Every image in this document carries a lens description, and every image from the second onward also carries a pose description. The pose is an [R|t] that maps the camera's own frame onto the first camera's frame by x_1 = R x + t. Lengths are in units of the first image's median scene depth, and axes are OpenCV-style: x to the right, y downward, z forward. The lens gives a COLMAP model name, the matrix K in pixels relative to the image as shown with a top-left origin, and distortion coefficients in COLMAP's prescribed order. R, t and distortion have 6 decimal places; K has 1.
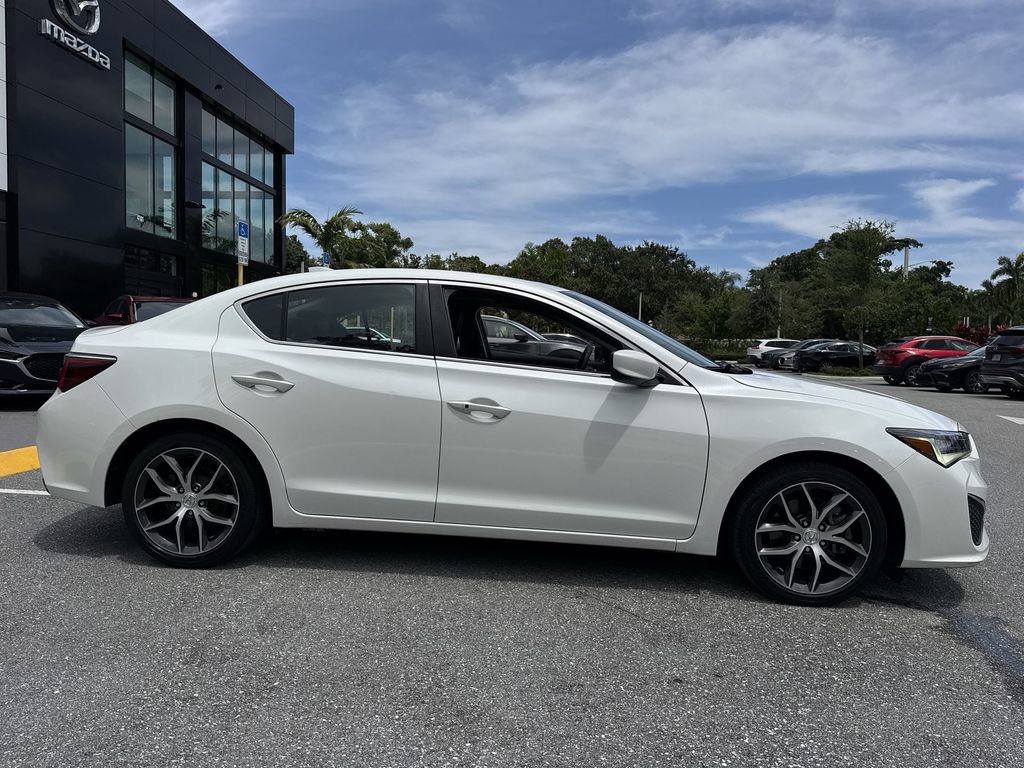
lens RADIAL K [[720.2, 0, 511.9], [0, 720.2, 377.2], [0, 0, 1]] dist [0.043602, -0.058702]
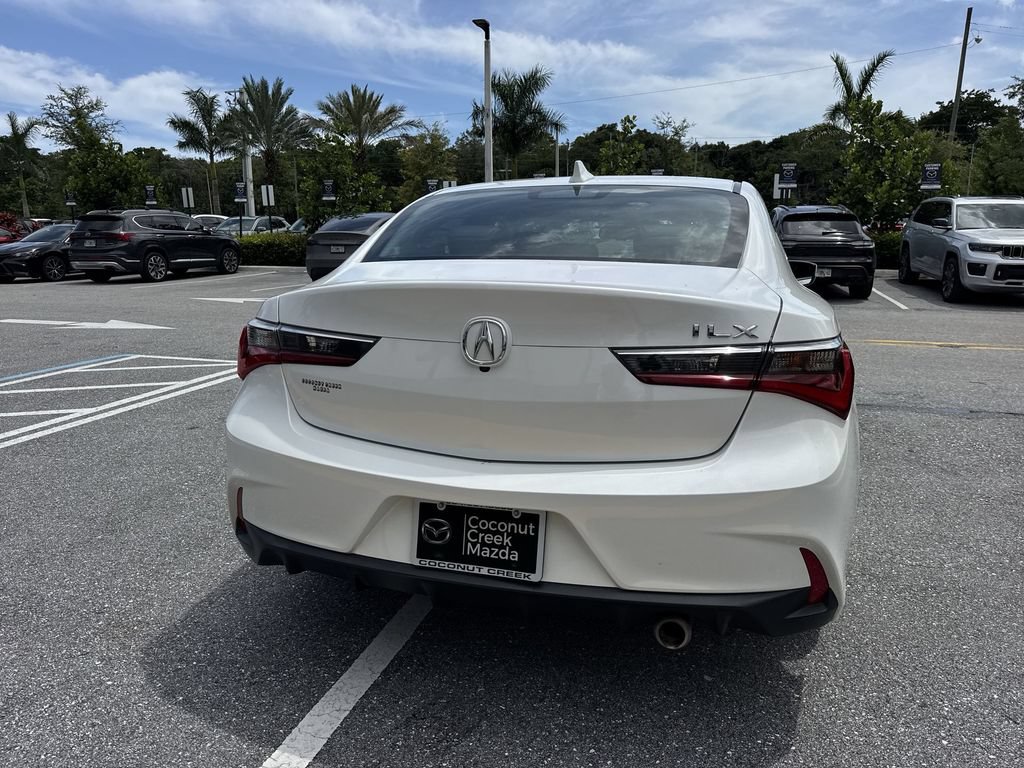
lens RADIAL K [[720.2, 0, 513.8], [0, 720.2, 384.9], [0, 0, 1]] dist [0.043602, -0.058702]
pose [[0.200076, -0.225609, 0.953452, -1.163145], [0.054475, 0.974184, 0.219084, -0.126506], [-0.978265, 0.008106, 0.207201, 1.144032]]
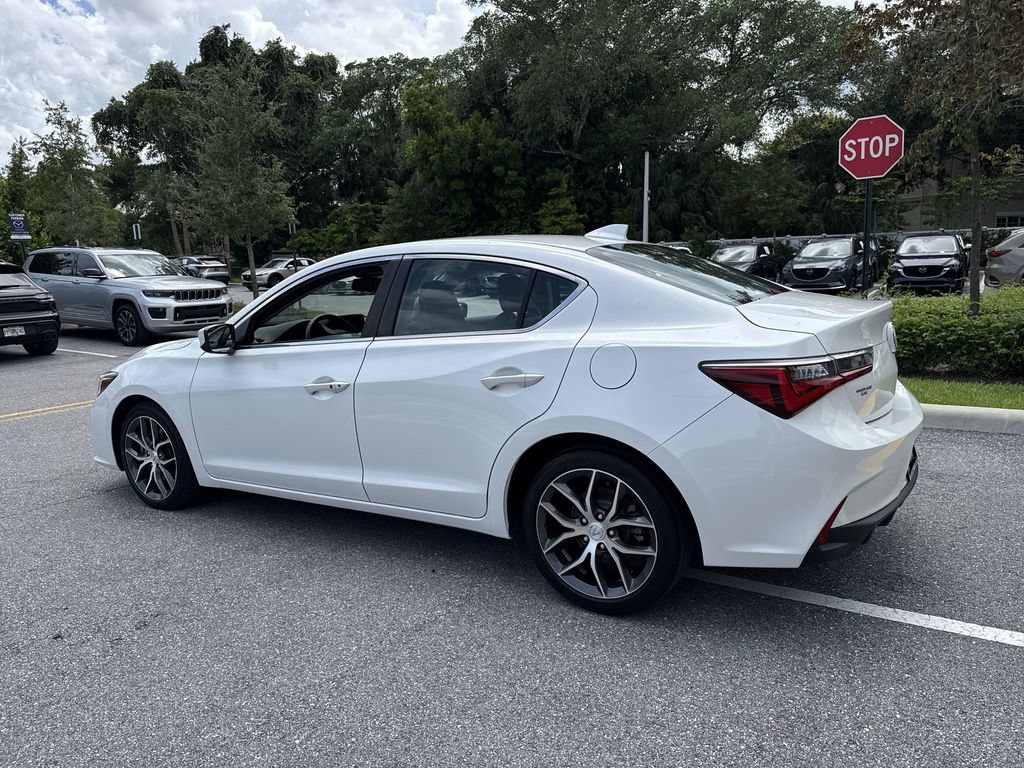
lens RADIAL K [[720.2, 0, 500.1], [0, 720.2, 393.7], [0, 0, 1]] dist [0.043602, -0.058702]
pose [[-0.876472, -0.079078, 0.474914, -0.690264], [0.039282, 0.971385, 0.234241, -0.199812], [-0.479847, 0.223962, -0.848285, 2.221375]]
